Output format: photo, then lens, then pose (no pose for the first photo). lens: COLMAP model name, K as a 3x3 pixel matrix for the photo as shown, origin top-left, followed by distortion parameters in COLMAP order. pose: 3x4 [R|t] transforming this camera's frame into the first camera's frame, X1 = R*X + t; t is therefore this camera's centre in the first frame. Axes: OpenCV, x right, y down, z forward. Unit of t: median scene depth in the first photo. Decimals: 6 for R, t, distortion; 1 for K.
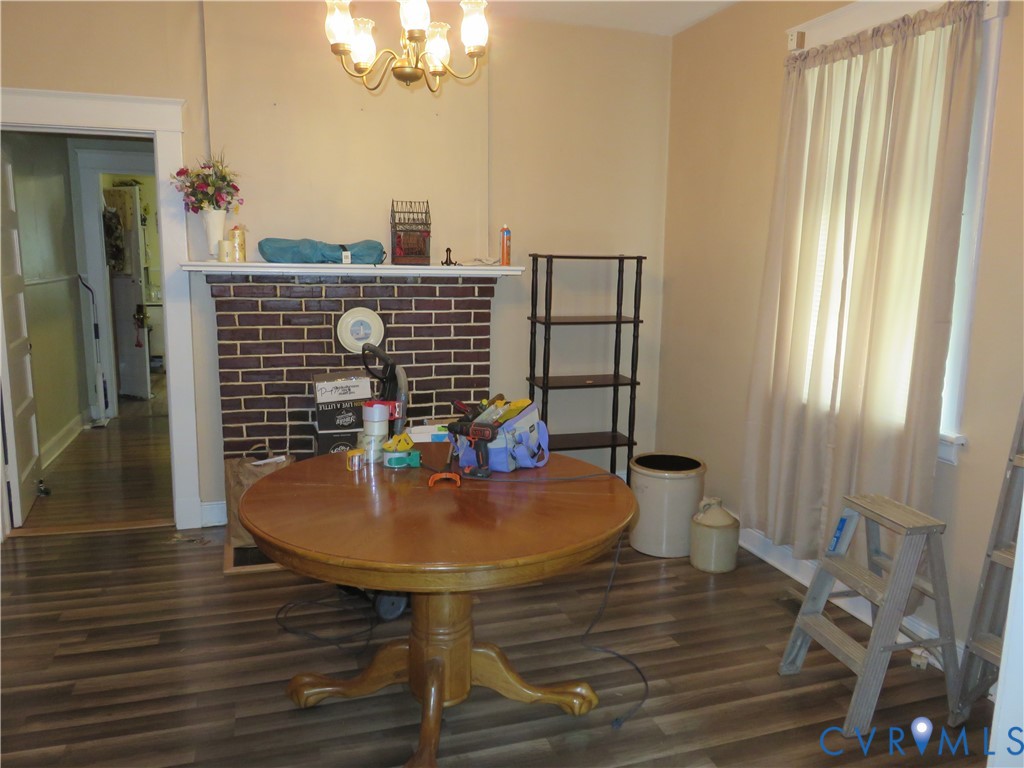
lens RADIAL K [[775.6, 0, 509.9], [0, 775.6, 383.3], [0, 0, 1]] dist [-0.007099, 0.003888]
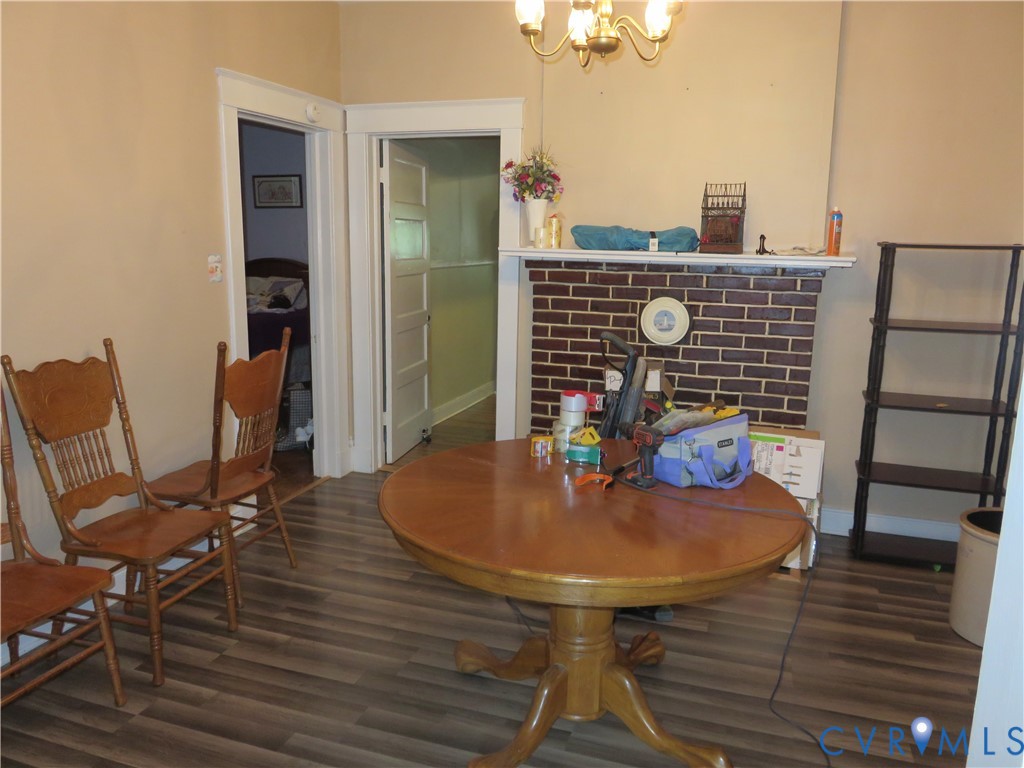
lens RADIAL K [[775.6, 0, 511.0], [0, 775.6, 383.7], [0, 0, 1]] dist [-0.007099, 0.003888]
pose [[0.804145, 0.109085, -0.584339, 0.228258], [-0.103473, 0.993698, 0.043110, -0.013269], [0.585359, 0.025796, 0.810364, 0.115653]]
